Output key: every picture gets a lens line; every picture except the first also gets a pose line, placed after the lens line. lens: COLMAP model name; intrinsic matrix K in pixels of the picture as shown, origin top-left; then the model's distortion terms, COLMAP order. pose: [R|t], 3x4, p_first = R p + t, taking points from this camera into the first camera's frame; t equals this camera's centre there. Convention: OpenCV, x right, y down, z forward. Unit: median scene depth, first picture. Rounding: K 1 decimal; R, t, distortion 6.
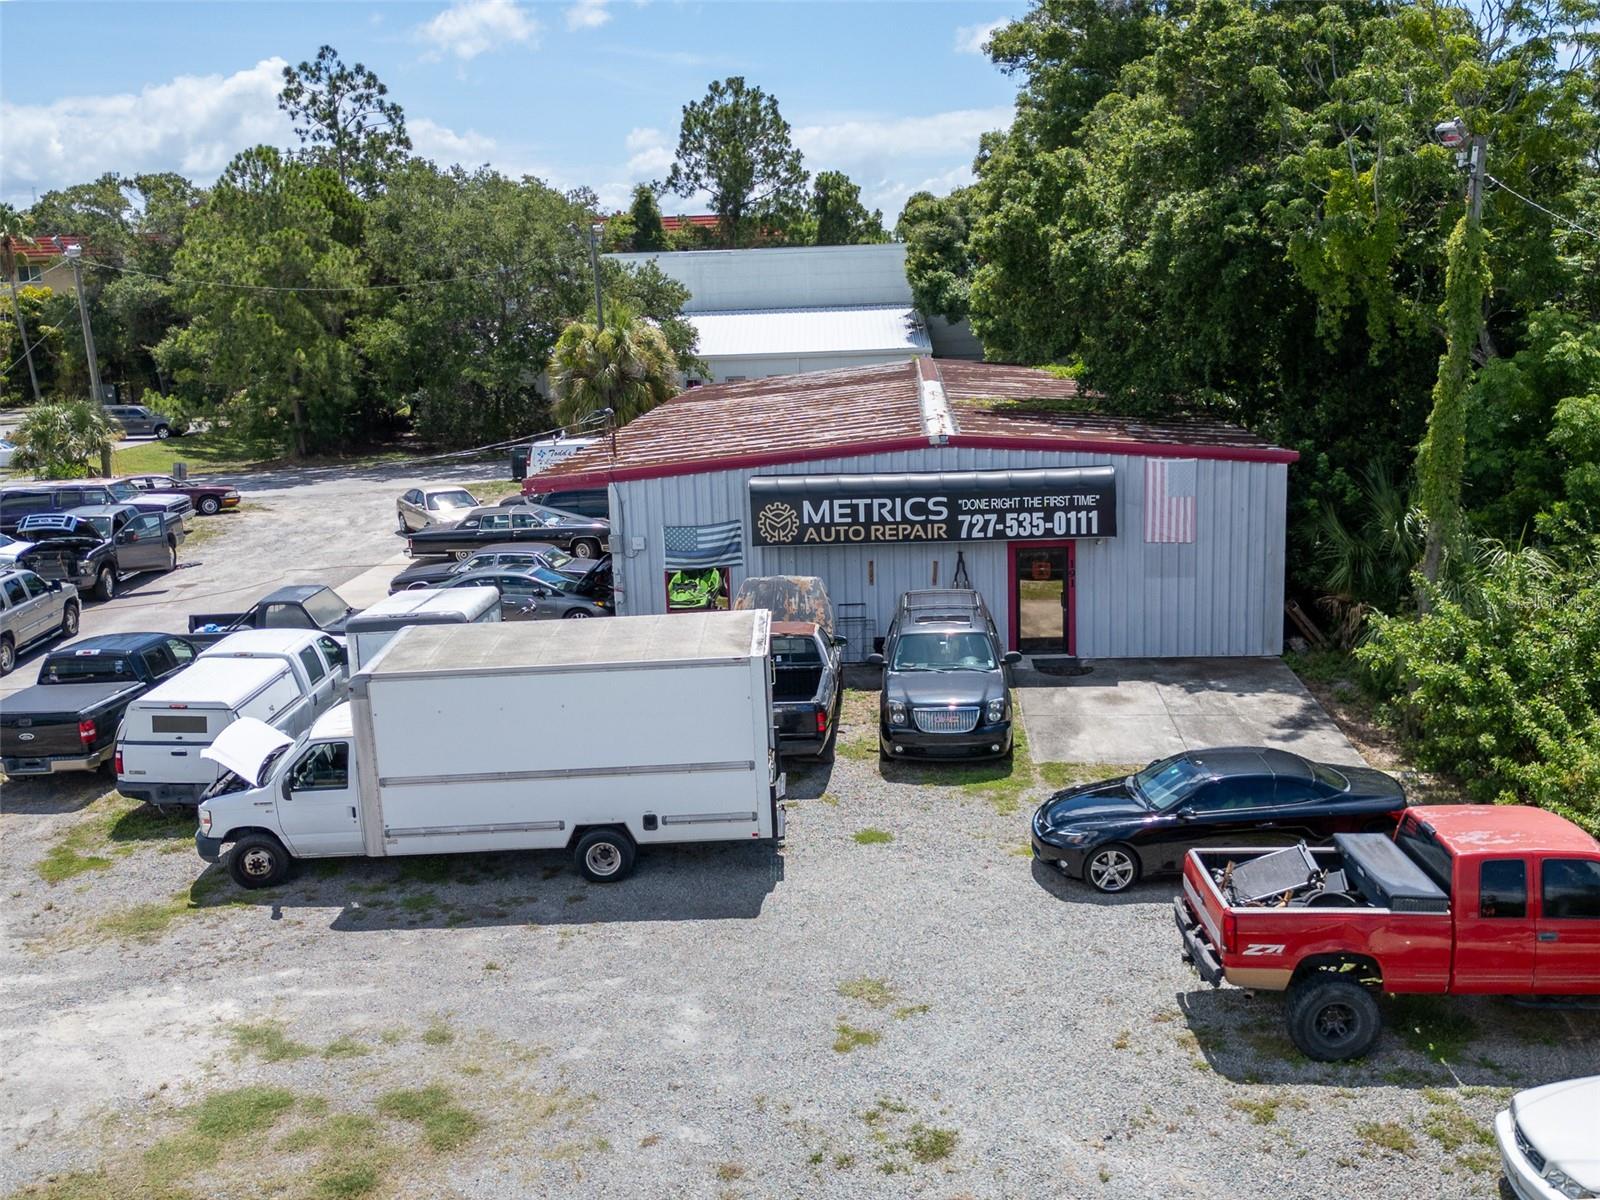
lens RADIAL K [[1592.6, 0, 800.0], [0, 1592.6, 600.0], [0, 0, 1]] dist [0.162034, -0.316863]
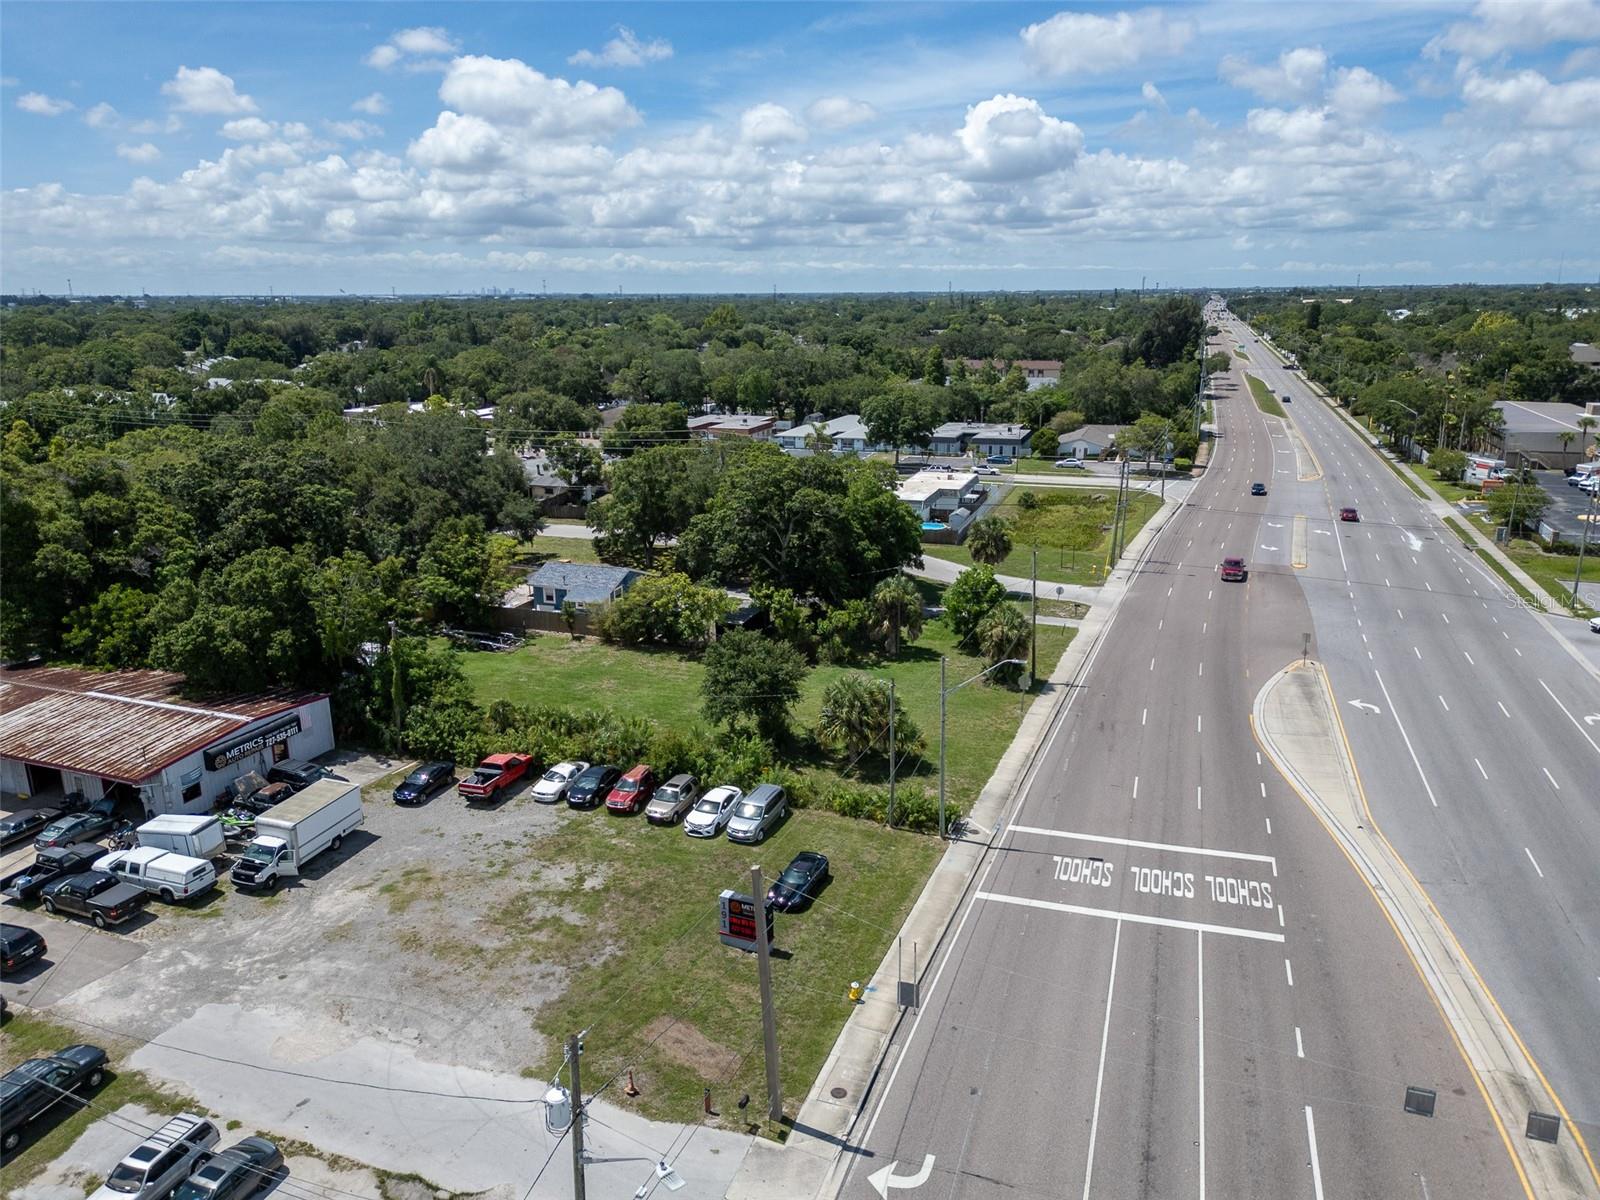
lens RADIAL K [[1123.4, 0, 803.0], [0, 1123.4, 605.1], [0, 0, 1]] dist [0.074132, -0.073235]
pose [[0.303400, -0.222539, 0.926512, -1.710271], [0.188347, 0.967167, 0.170626, -0.522888], [-0.934063, 0.122737, 0.335353, -0.889908]]
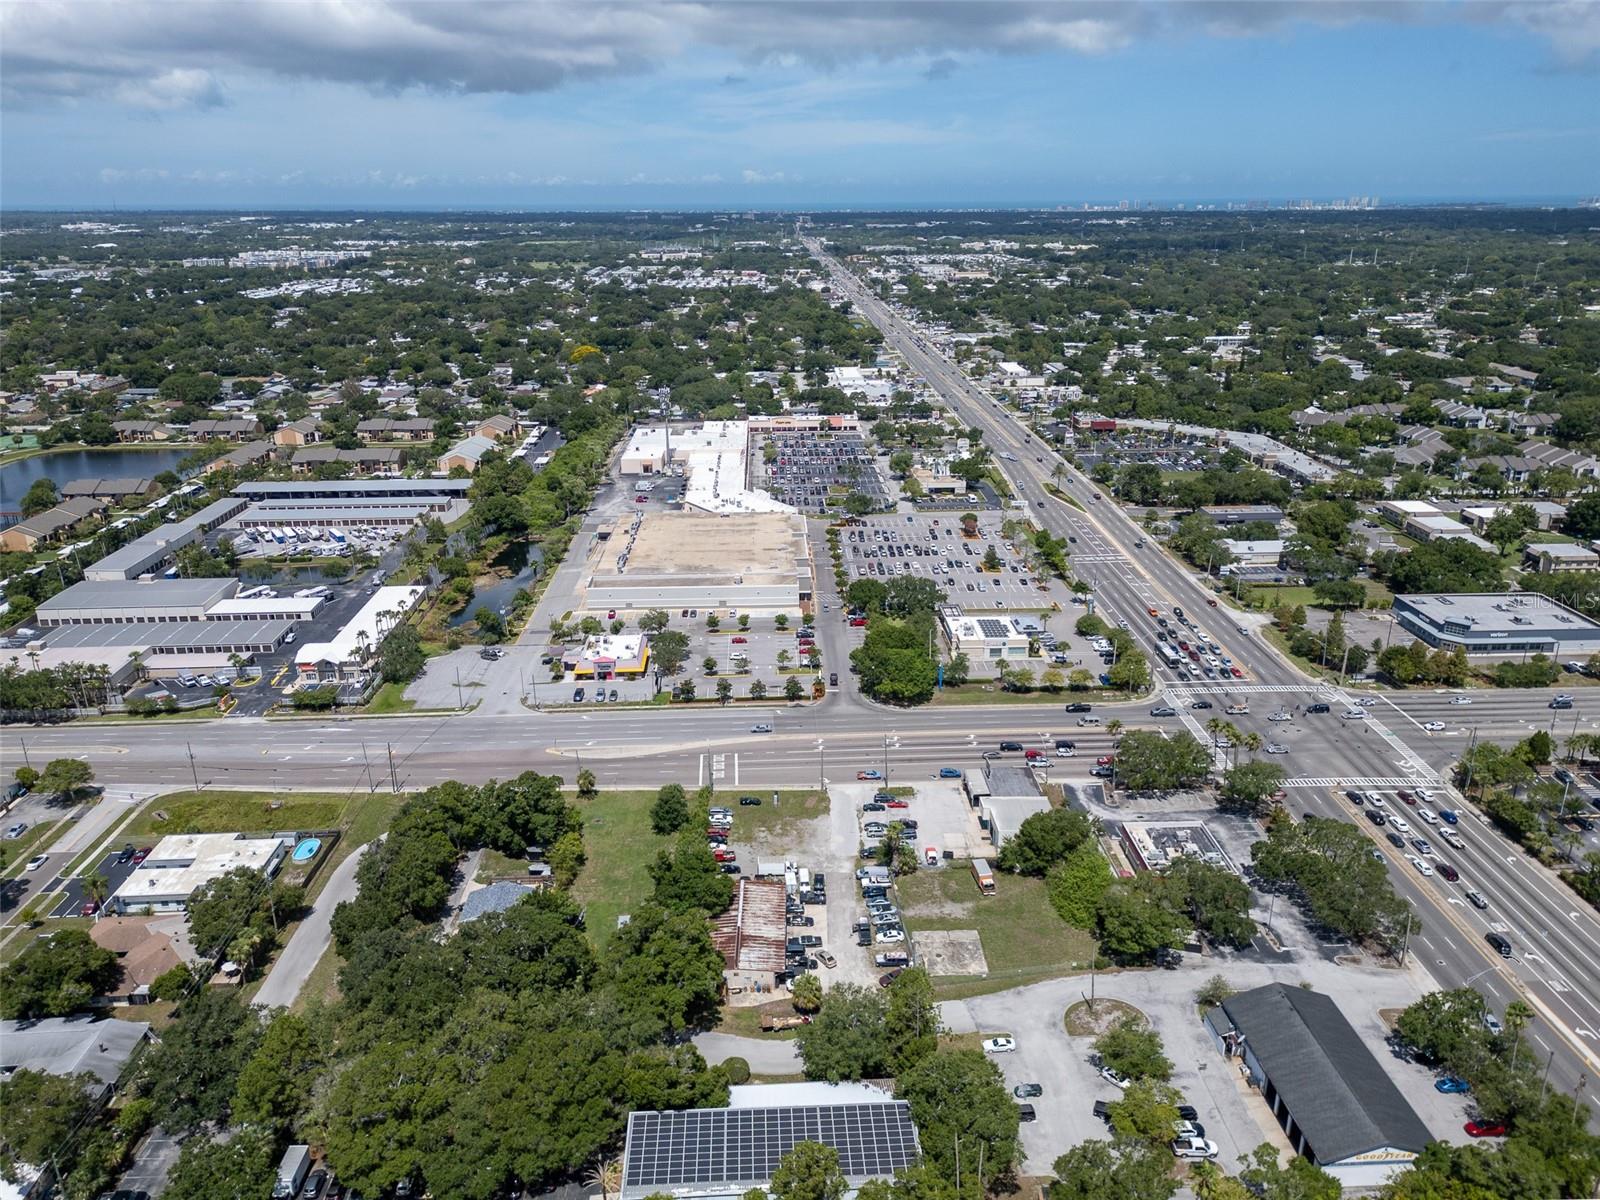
lens RADIAL K [[1170.1, 0, 797.0], [0, 1170.1, 577.0], [0, 0, 1]] dist [0.101532, -0.126162]
pose [[-0.996824, 0.061894, -0.050117, 0.003089], [0.028362, 0.863928, 0.502816, -5.416934], [0.074419, 0.499797, -0.862939, 6.429407]]
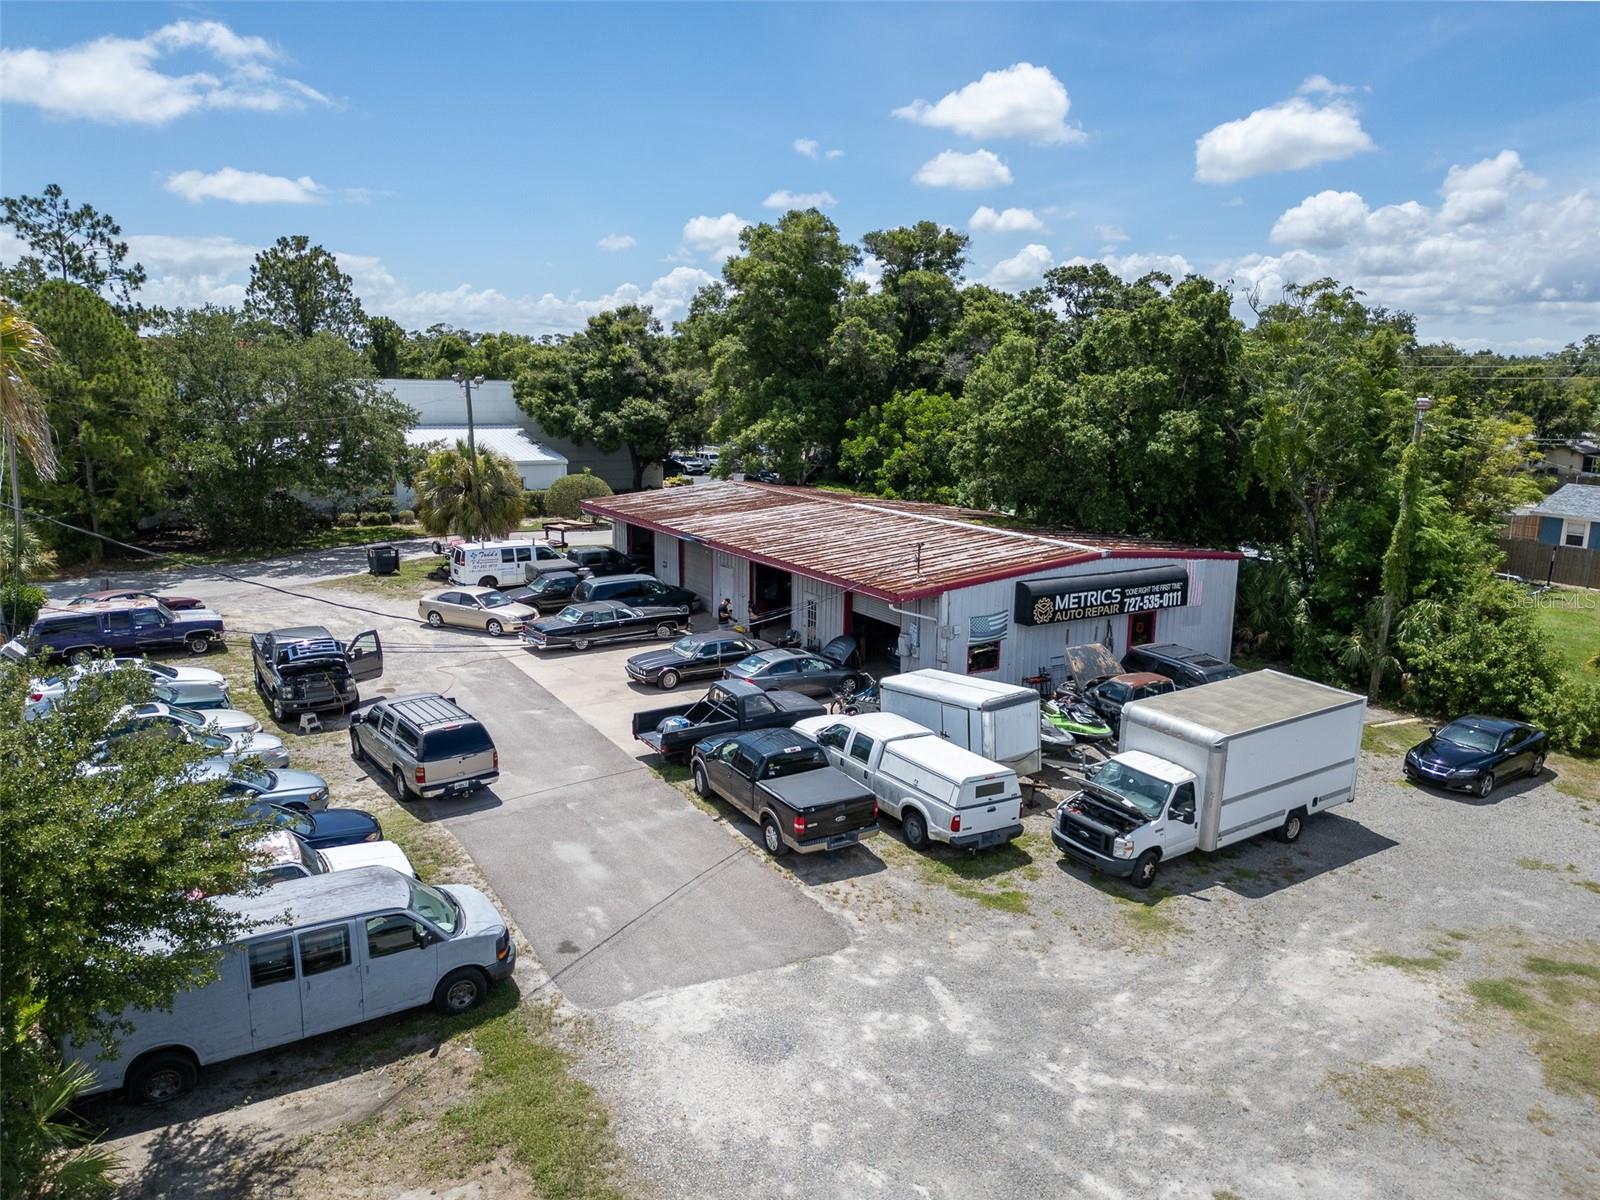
lens RADIAL K [[1123.4, 0, 803.0], [0, 1123.4, 605.1], [0, 0, 1]] dist [0.074132, -0.073235]
pose [[0.817483, -0.067846, 0.571943, -0.855431], [0.071382, 0.997316, 0.016278, -0.089907], [-0.571512, 0.027519, 0.820132, 0.221122]]
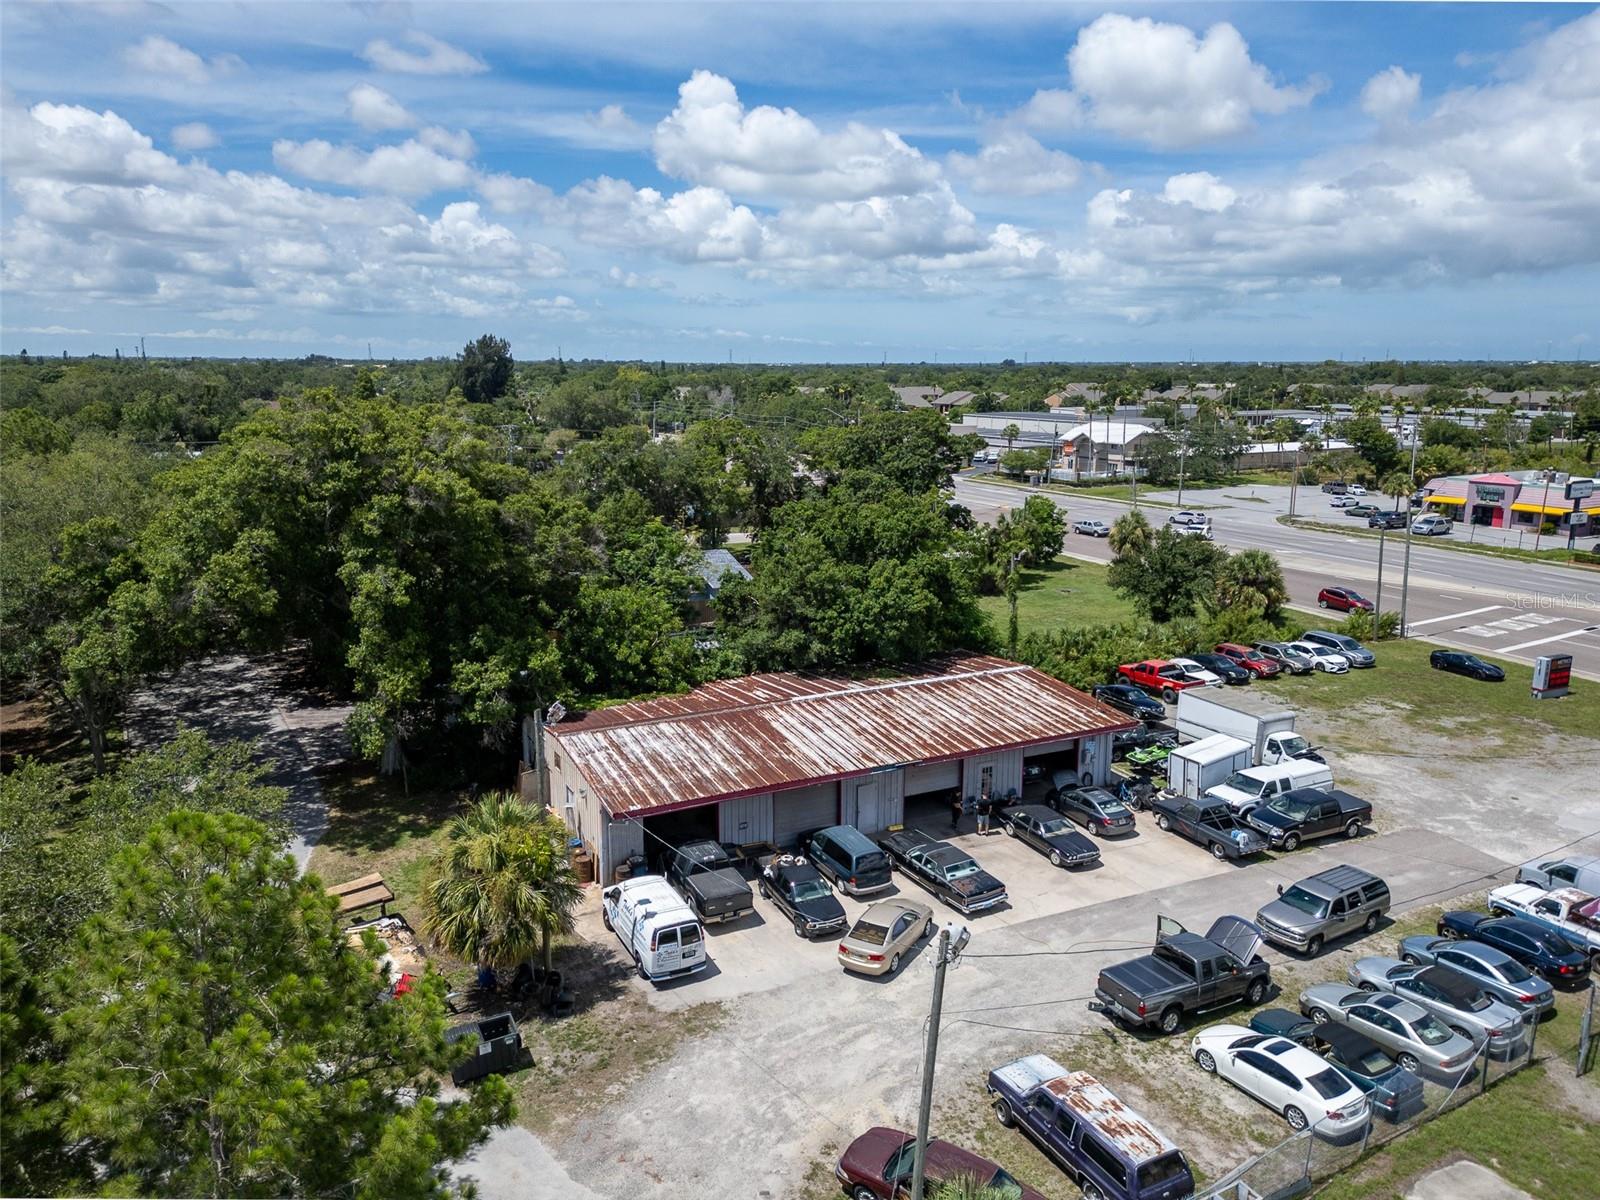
lens RADIAL K [[1133.5, 0, 801.1], [0, 1133.5, 587.8], [0, 0, 1]] dist [0.082053, -0.079700]
pose [[-0.511704, -0.143577, 0.847080, -1.396291], [0.180055, 0.946123, 0.269133, -0.853356], [-0.840083, 0.290237, -0.458283, 2.245401]]
